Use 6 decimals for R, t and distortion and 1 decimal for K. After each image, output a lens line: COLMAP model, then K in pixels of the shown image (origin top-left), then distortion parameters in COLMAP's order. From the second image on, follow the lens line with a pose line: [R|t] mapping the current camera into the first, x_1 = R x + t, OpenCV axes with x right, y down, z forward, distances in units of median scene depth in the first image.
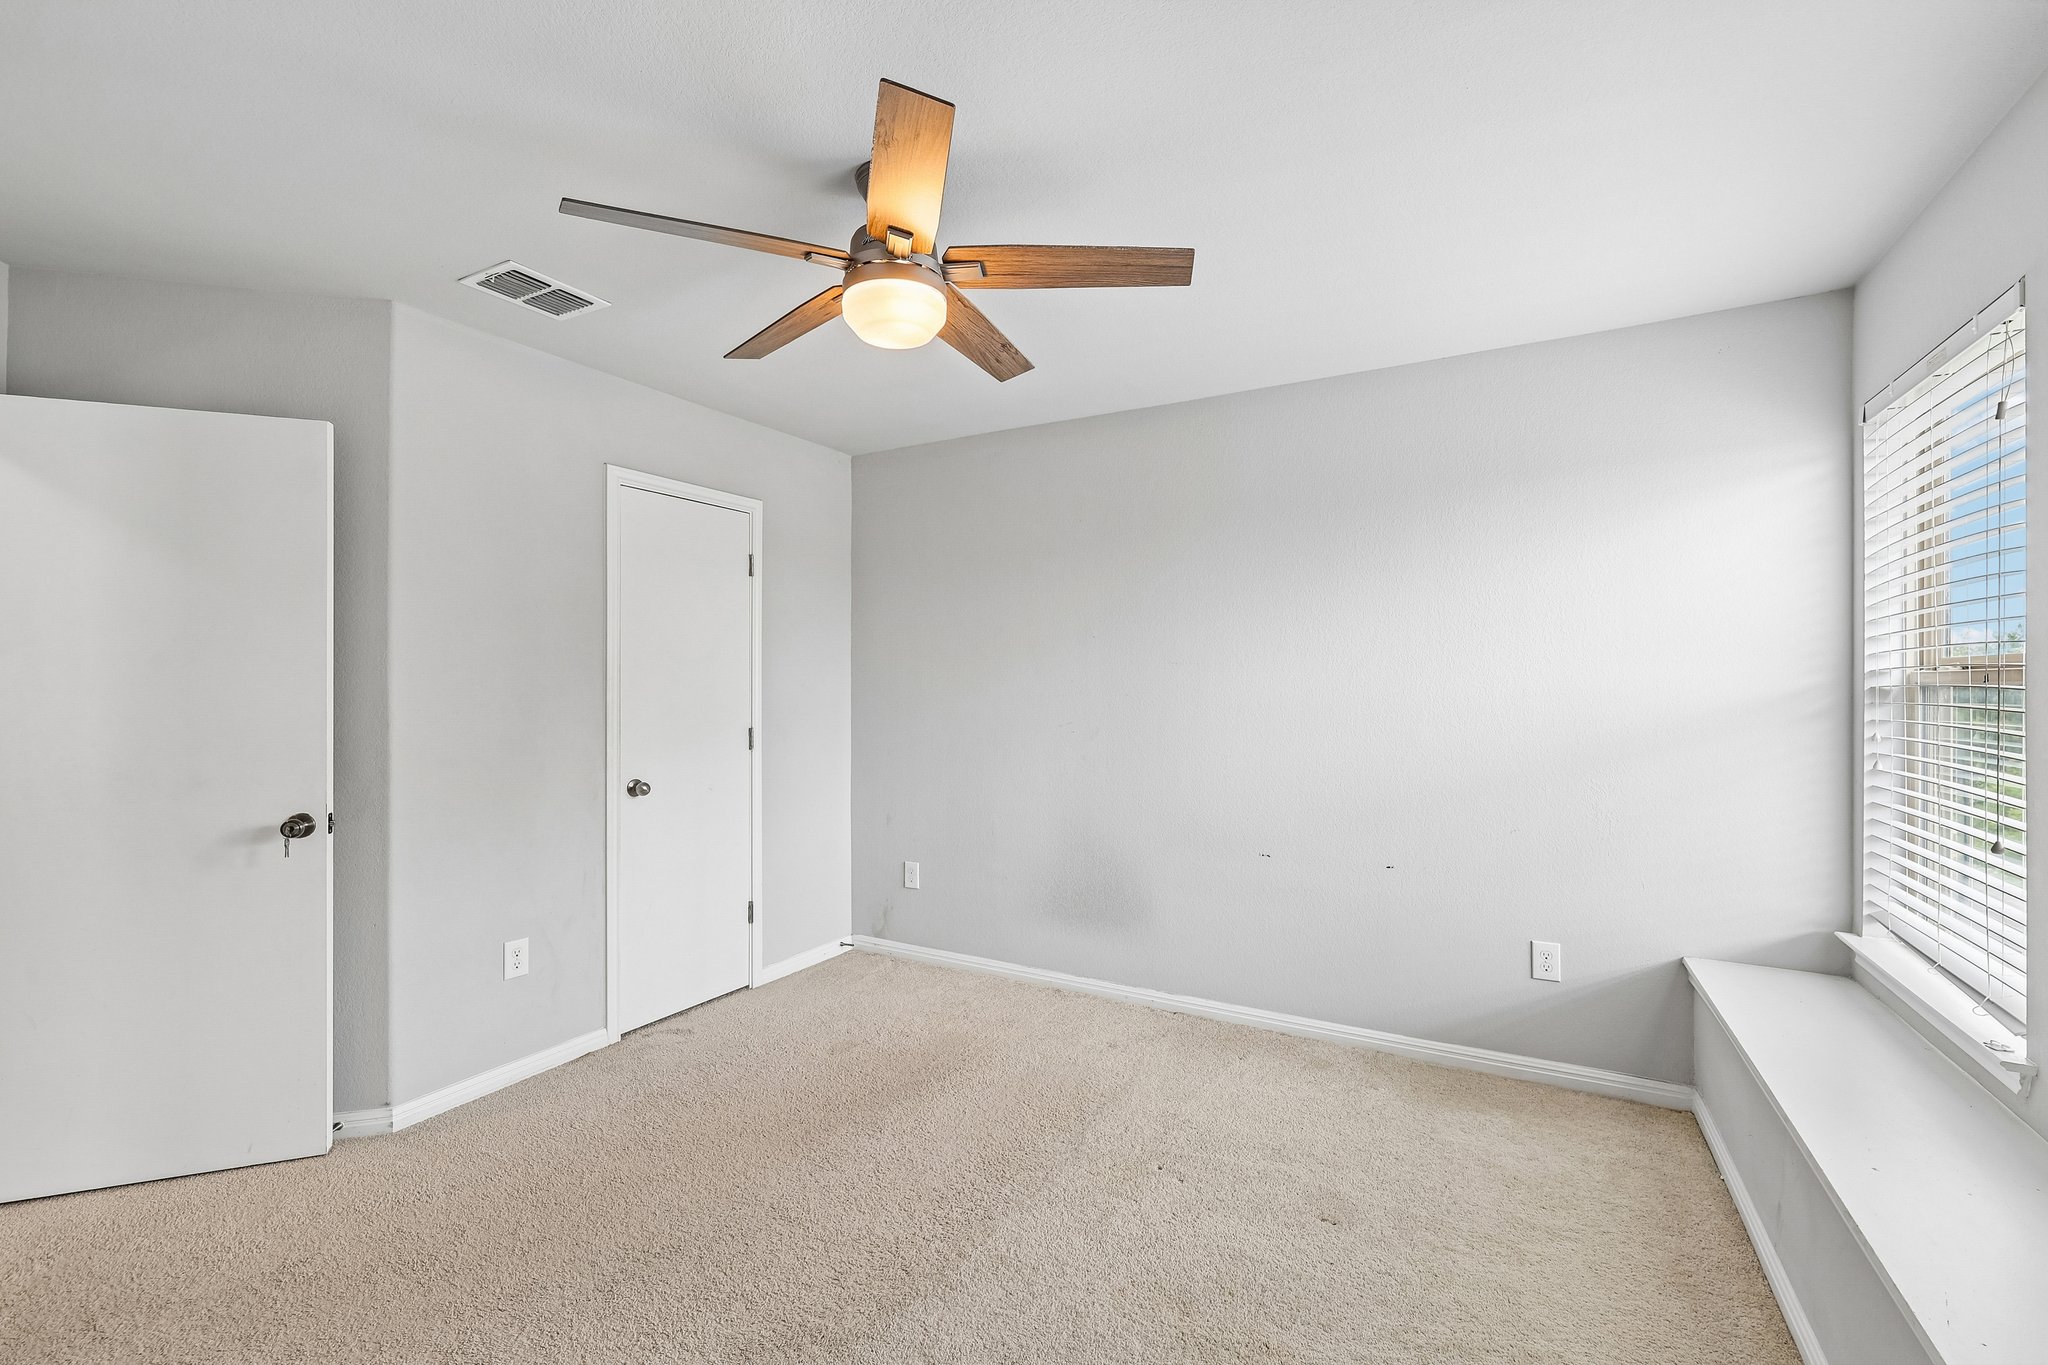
lens RADIAL K [[866.8, 0, 1042.1], [0, 866.8, 673.3], [0, 0, 1]] dist [-0.001412, 0.001032]
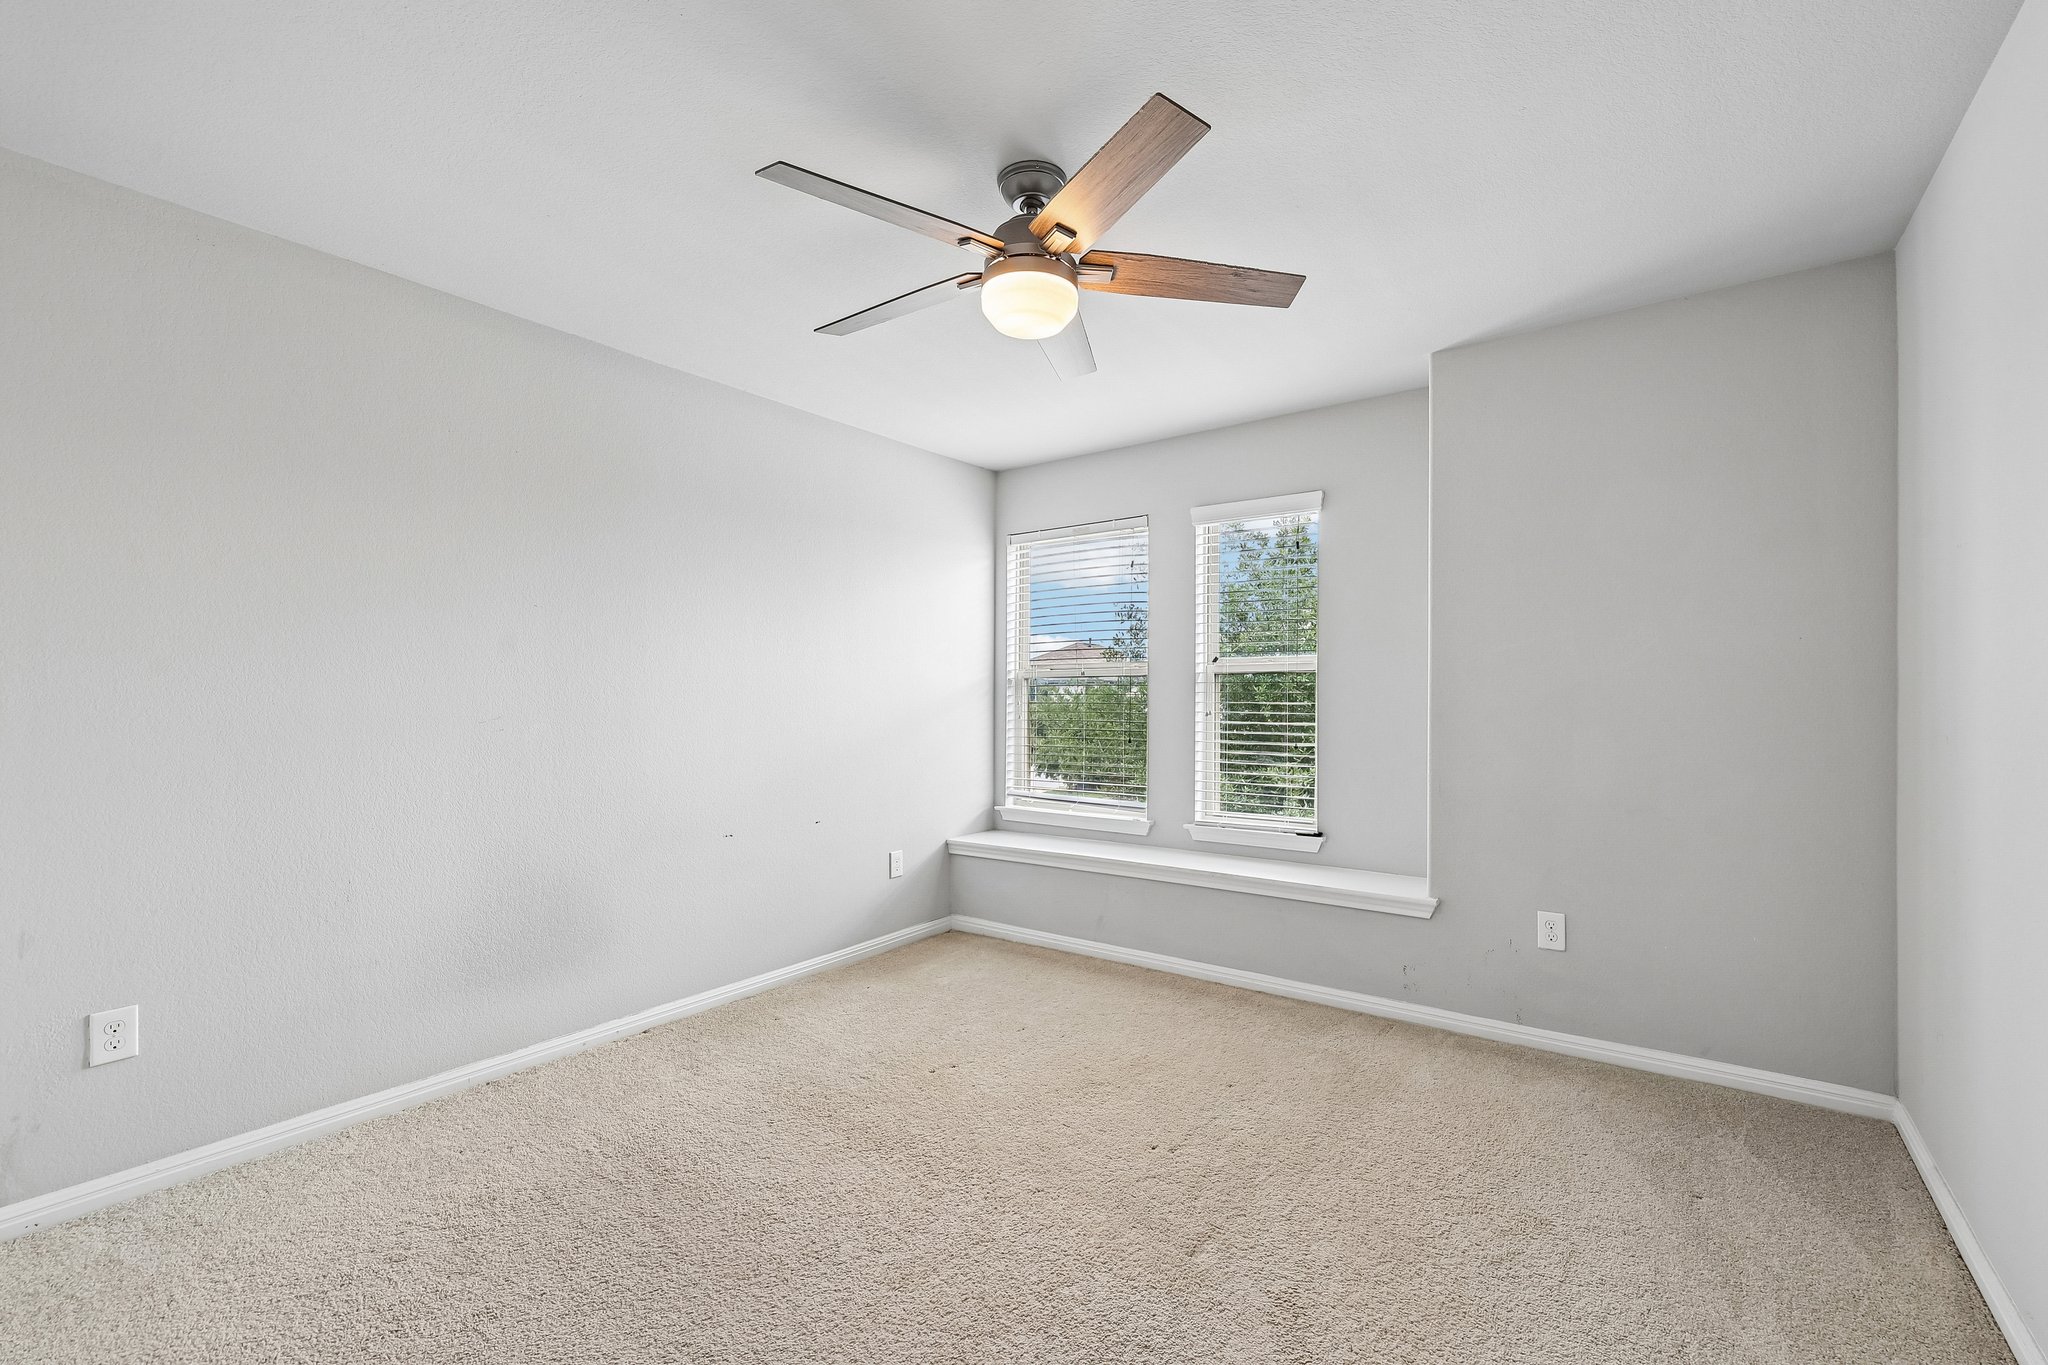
lens RADIAL K [[866.8, 0, 1031.0], [0, 866.8, 695.8], [0, 0, 1]] dist [-0.001412, 0.001032]
pose [[0.125683, 0.000319, 0.992070, -0.860547], [-0.008255, 0.999966, 0.000724, 0.045377], [-0.992036, -0.008281, 0.125681, 0.605397]]
